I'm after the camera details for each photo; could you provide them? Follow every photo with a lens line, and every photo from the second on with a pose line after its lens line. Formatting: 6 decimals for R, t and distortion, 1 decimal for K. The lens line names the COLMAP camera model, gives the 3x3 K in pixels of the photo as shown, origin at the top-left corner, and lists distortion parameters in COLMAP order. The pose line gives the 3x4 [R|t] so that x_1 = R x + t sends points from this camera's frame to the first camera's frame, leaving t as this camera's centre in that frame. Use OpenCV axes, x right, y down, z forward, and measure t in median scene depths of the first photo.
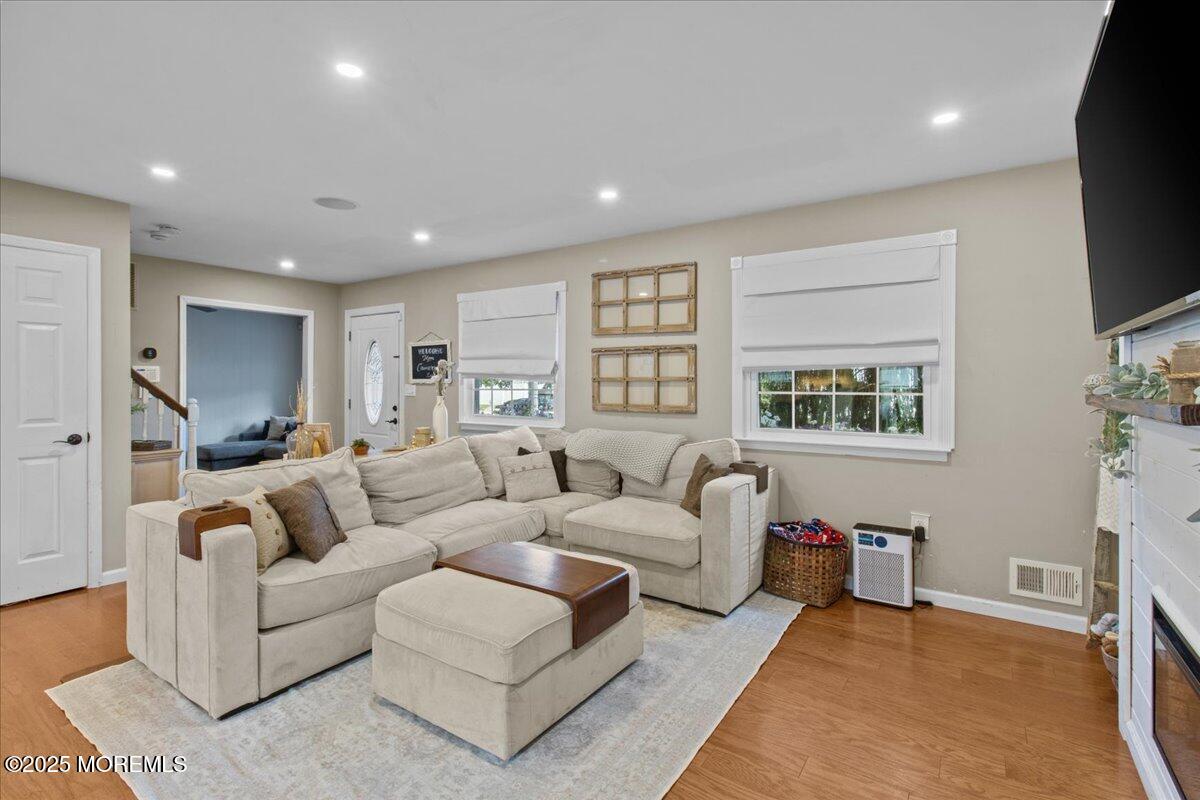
lens RADIAL K [[561.7, 0, 598.8], [0, 561.7, 385.0], [0, 0, 1]] dist [0.001750, 0.000388]
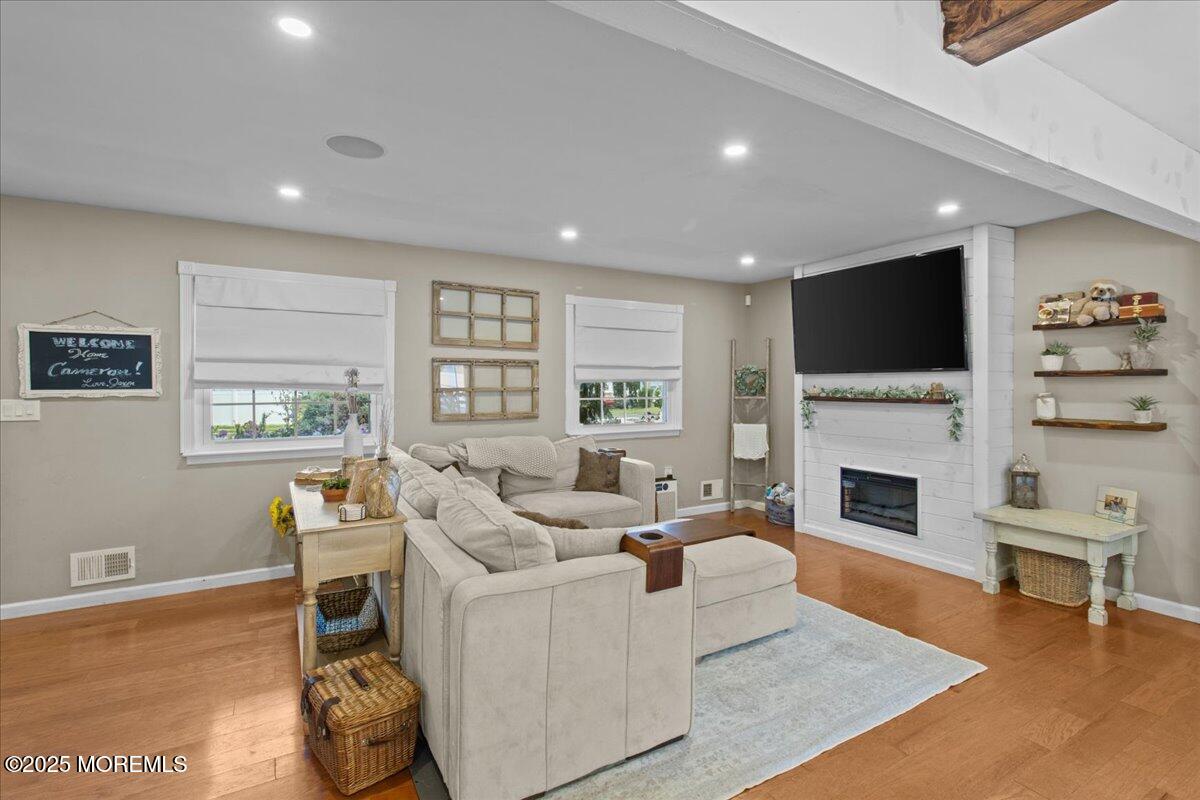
lens RADIAL K [[561.7, 0, 598.8], [0, 561.7, 385.0], [0, 0, 1]] dist [0.001750, 0.000388]
pose [[0.427794, -0.002138, 0.903874, -0.821452], [0.004866, 0.999988, 0.000062, -0.017823], [-0.903863, 0.004372, 0.427799, 0.351767]]
